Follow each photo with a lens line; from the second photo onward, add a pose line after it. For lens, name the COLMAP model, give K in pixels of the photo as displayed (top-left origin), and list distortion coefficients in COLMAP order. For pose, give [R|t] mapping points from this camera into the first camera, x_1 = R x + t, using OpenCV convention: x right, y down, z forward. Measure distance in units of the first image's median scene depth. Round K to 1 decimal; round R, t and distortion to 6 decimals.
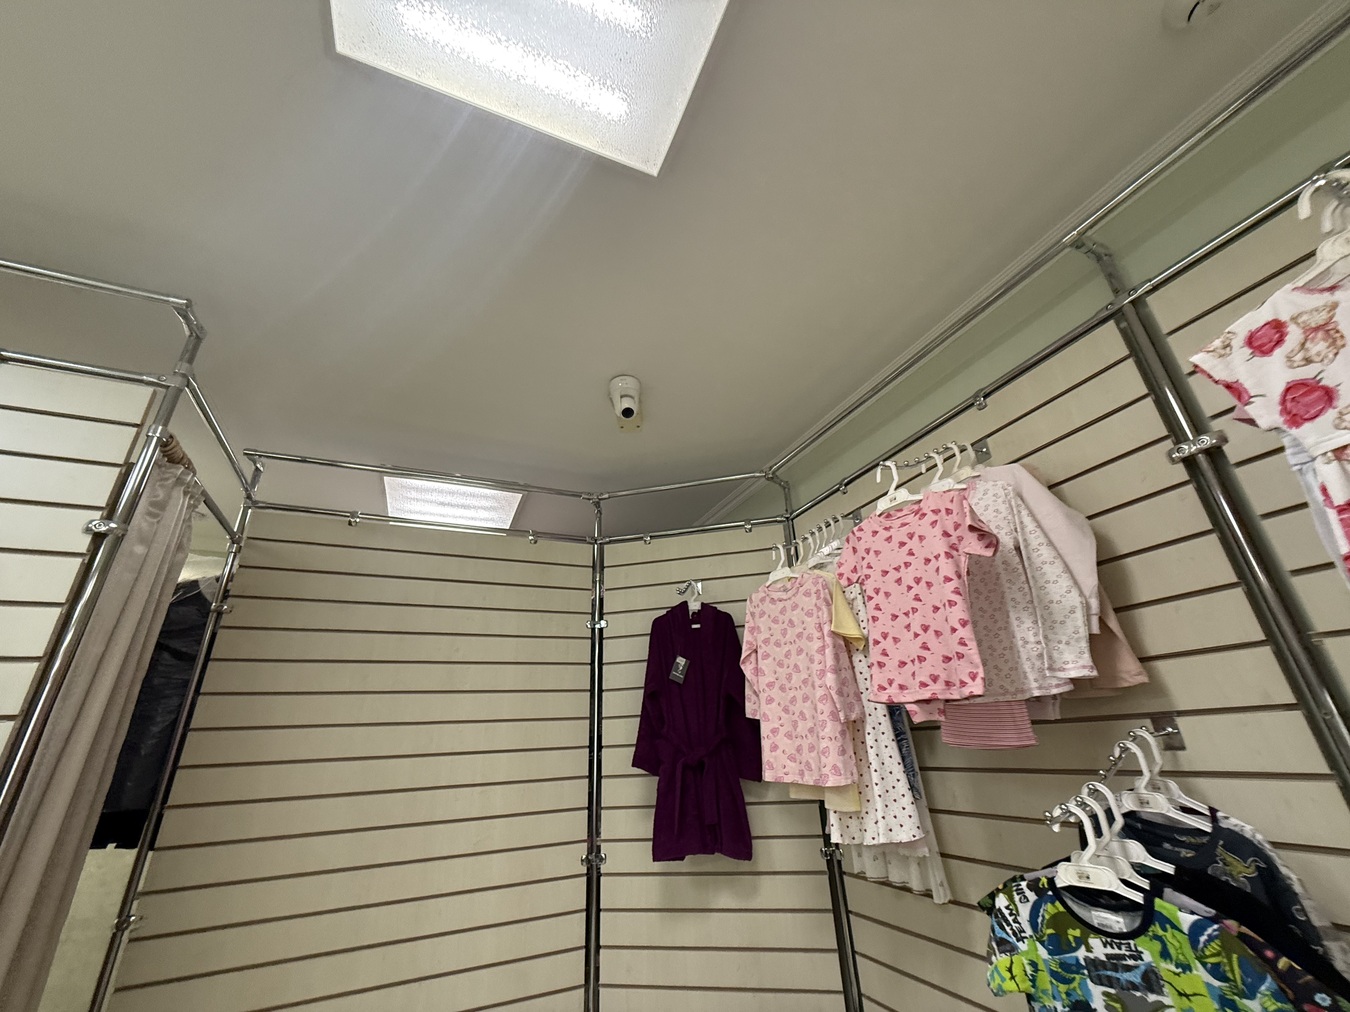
lens RADIAL K [[534.9, 0, 676.0], [0, 534.9, 509.4], [0, 0, 1]] dist [-0.001418, 0.000124]
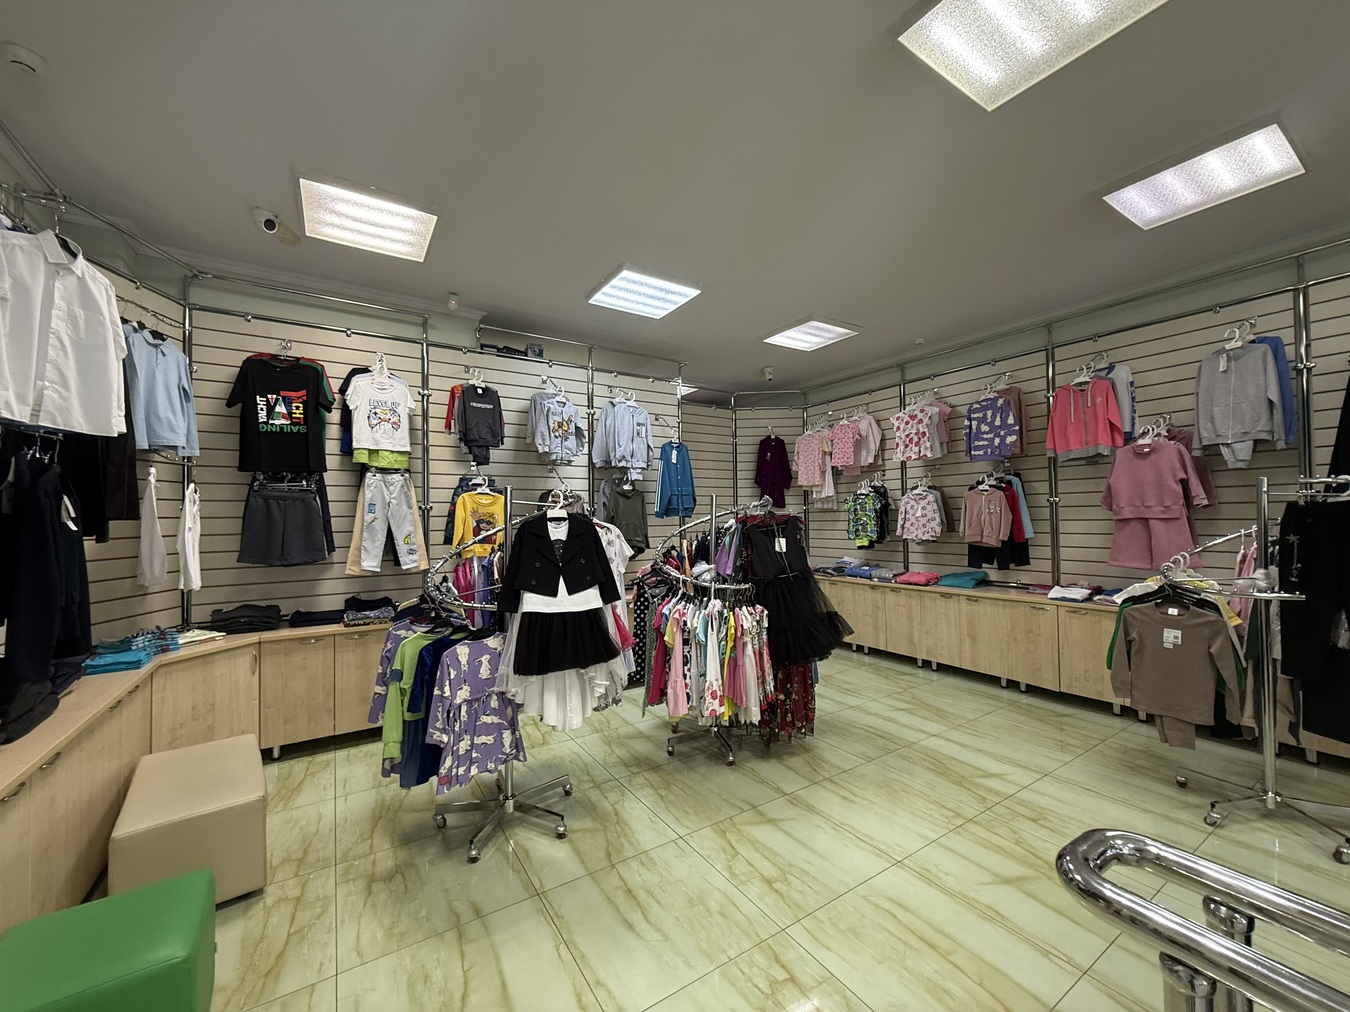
lens RADIAL K [[534.9, 0, 679.2], [0, 534.9, 507.7], [0, 0, 1]] dist [-0.001418, 0.000124]
pose [[0.985950, 0.032871, 0.163777, -1.651497], [-0.092699, 0.923292, 0.372744, -0.900372], [-0.138962, -0.382689, 0.913367, -3.148034]]
